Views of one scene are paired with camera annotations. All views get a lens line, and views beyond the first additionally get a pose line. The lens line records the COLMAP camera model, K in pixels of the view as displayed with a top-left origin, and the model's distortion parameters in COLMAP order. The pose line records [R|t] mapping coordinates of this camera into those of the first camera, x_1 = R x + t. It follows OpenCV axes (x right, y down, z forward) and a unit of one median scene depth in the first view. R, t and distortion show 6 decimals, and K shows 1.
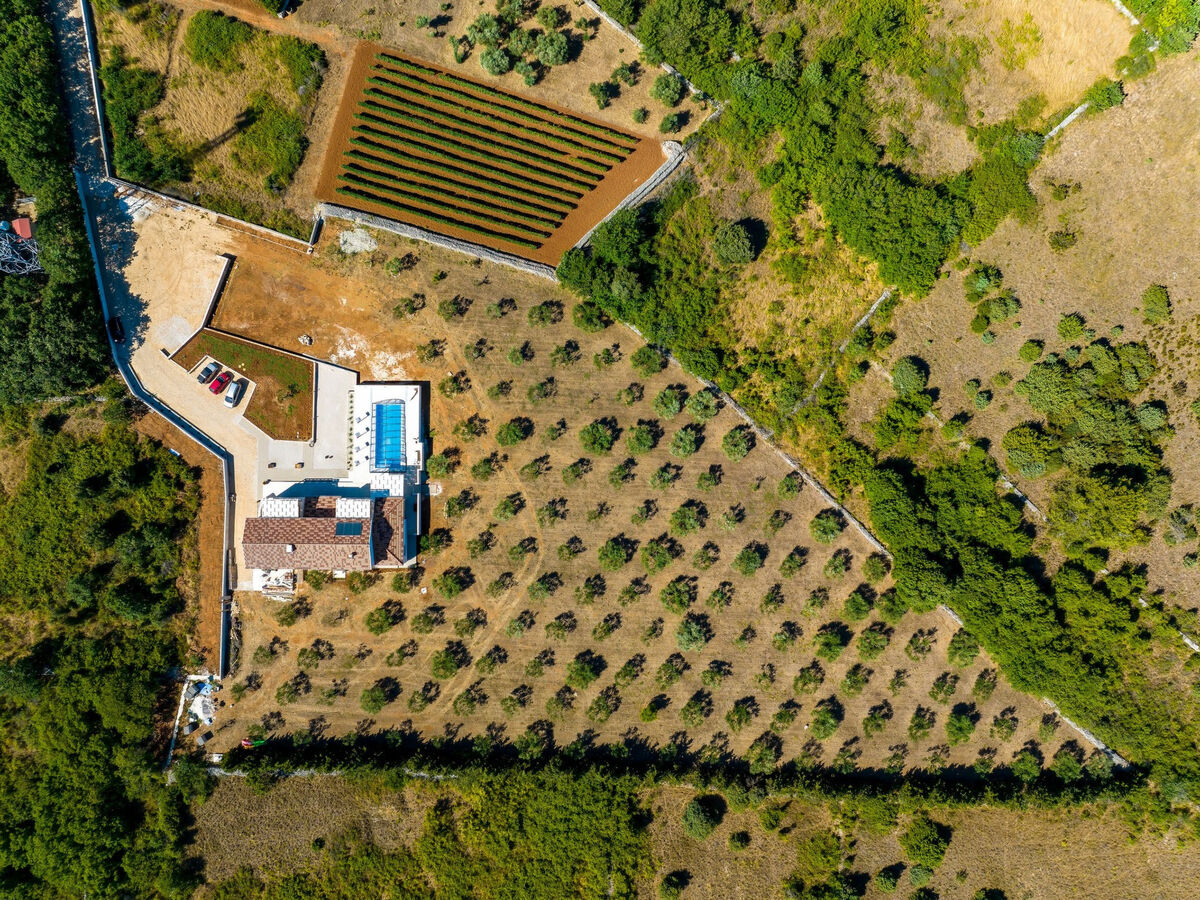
lens RADIAL K [[835.4, 0, 600.0], [0, 835.4, 450.0], [0, 0, 1]] dist [-0.028932, 0.001264]
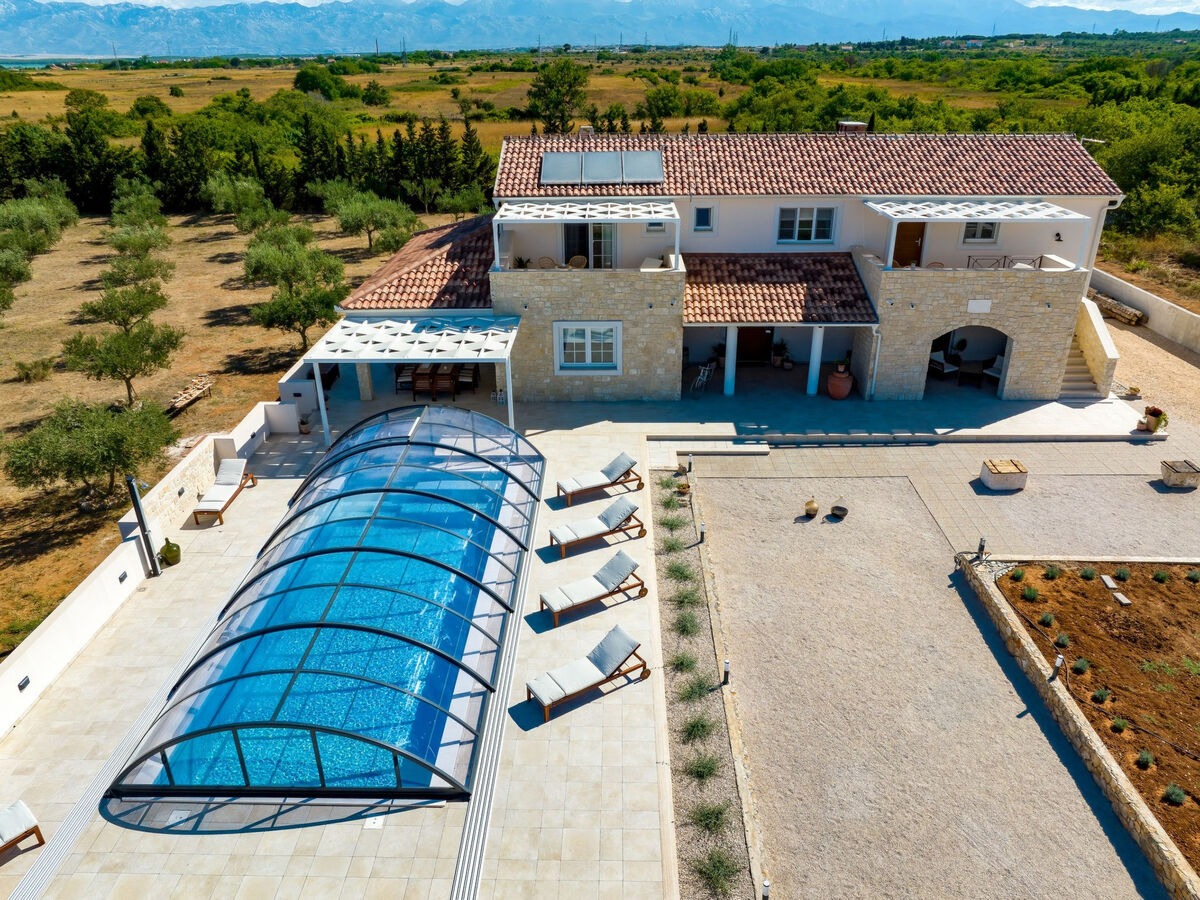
lens RADIAL K [[837.8, 0, 598.7], [0, 837.8, 459.7], [0, 0, 1]] dist [-0.007522, -0.001557]
pose [[-0.999792, 0.008012, 0.018766, -0.289292], [0.013675, -0.419514, 0.907646, -0.121629], [0.015145, 0.907714, 0.419317, 0.930052]]
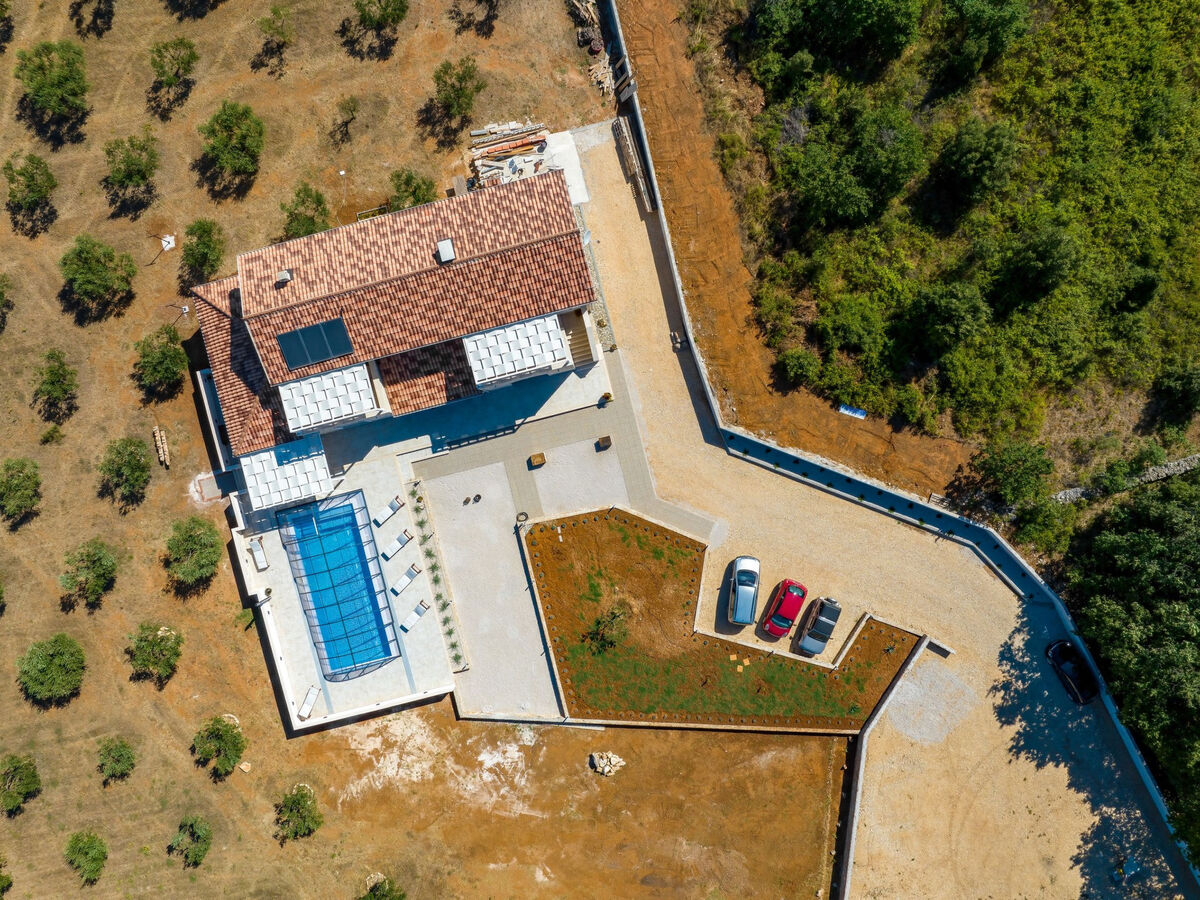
lens RADIAL K [[835.4, 0, 600.0], [0, 835.4, 450.0], [0, 0, 1]] dist [-0.028932, 0.001264]
pose [[-0.967012, 0.254041, 0.018719, -0.399289], [-0.253959, -0.967192, 0.006720, 0.013455], [0.019812, 0.001744, 0.999802, 0.598525]]
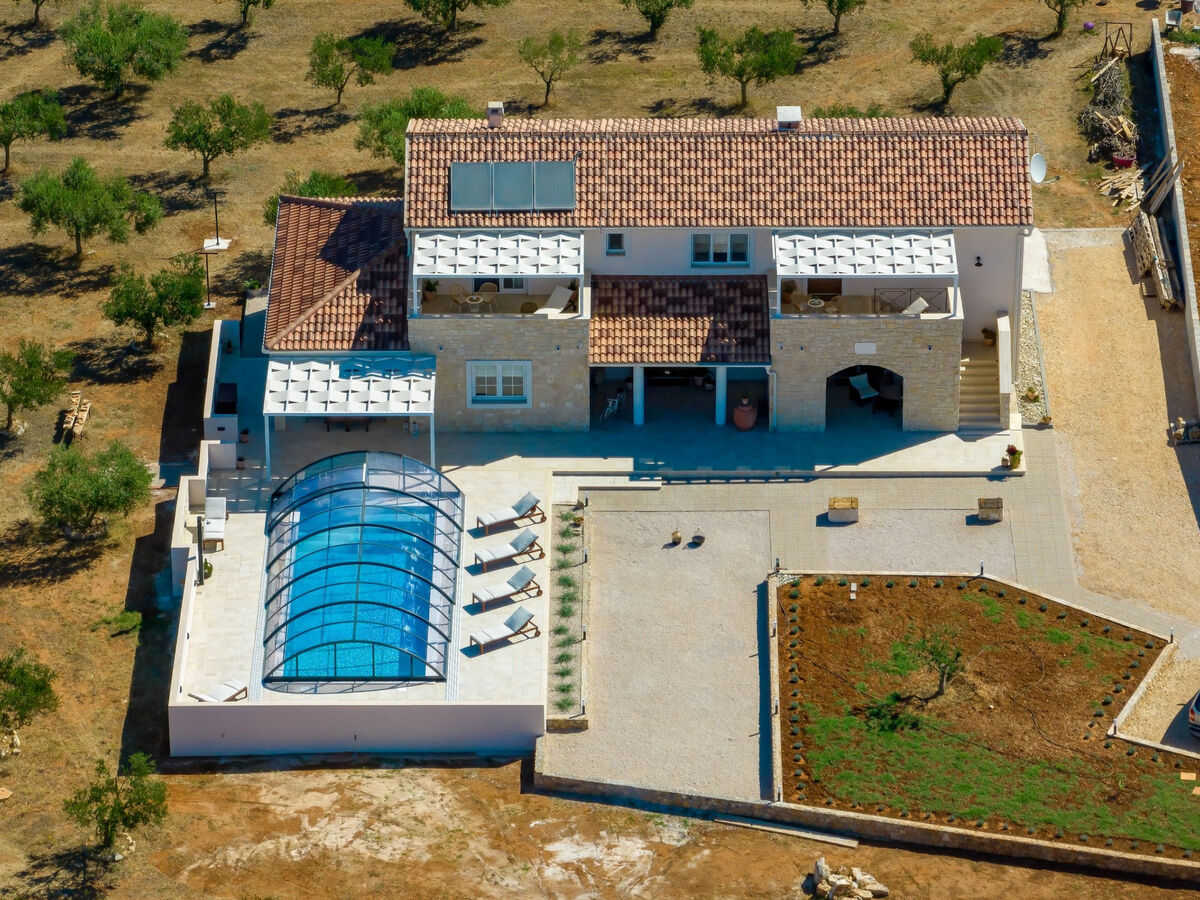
lens RADIAL K [[5885.5, 0, 600.0], [0, 5885.5, 450.0], [0, 0, 1]] dist [0.911423, 0.124134]
pose [[-0.999979, 0.006508, 0.000128, -0.307089], [-0.002878, -0.459585, 0.888129, -1.162943], [0.005839, 0.888110, 0.459594, 0.371417]]
